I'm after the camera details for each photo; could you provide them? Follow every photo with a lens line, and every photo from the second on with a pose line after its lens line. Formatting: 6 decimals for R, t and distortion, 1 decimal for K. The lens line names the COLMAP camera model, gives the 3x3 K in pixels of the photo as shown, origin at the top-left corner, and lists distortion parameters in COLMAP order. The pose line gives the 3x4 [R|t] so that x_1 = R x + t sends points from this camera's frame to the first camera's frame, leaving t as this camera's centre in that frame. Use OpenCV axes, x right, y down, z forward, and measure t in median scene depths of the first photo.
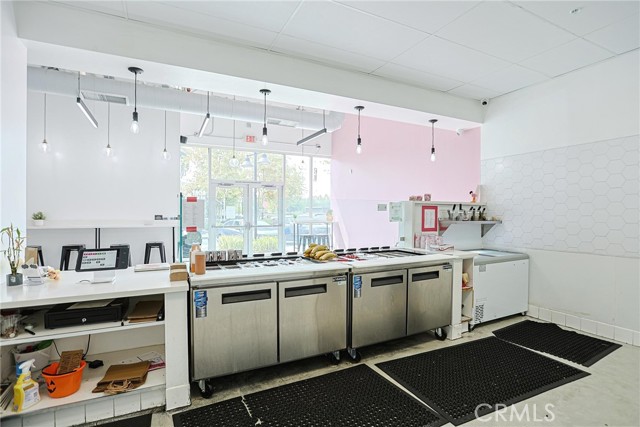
lens RADIAL K [[314.3, 0, 319.9], [0, 314.3, 214.5], [0, 0, 1]] dist [-0.036494, 0.009812]
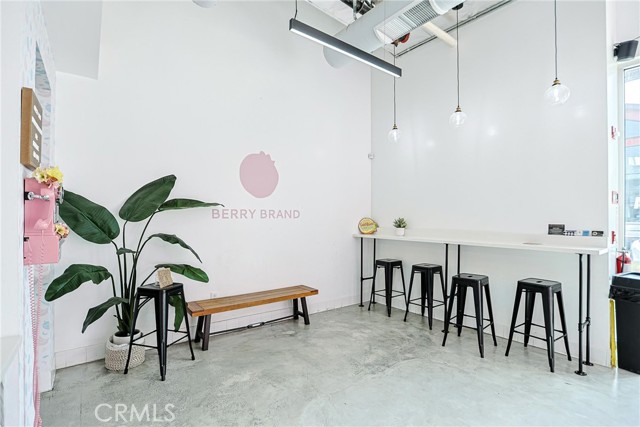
lens RADIAL K [[314.3, 0, 325.2], [0, 314.3, 215.6], [0, 0, 1]] dist [-0.036494, 0.009812]
pose [[0.191452, -0.007682, -0.981472, -0.181080], [0.000745, 0.999970, -0.007682, -0.015247], [0.981502, 0.000740, 0.191452, 0.901486]]
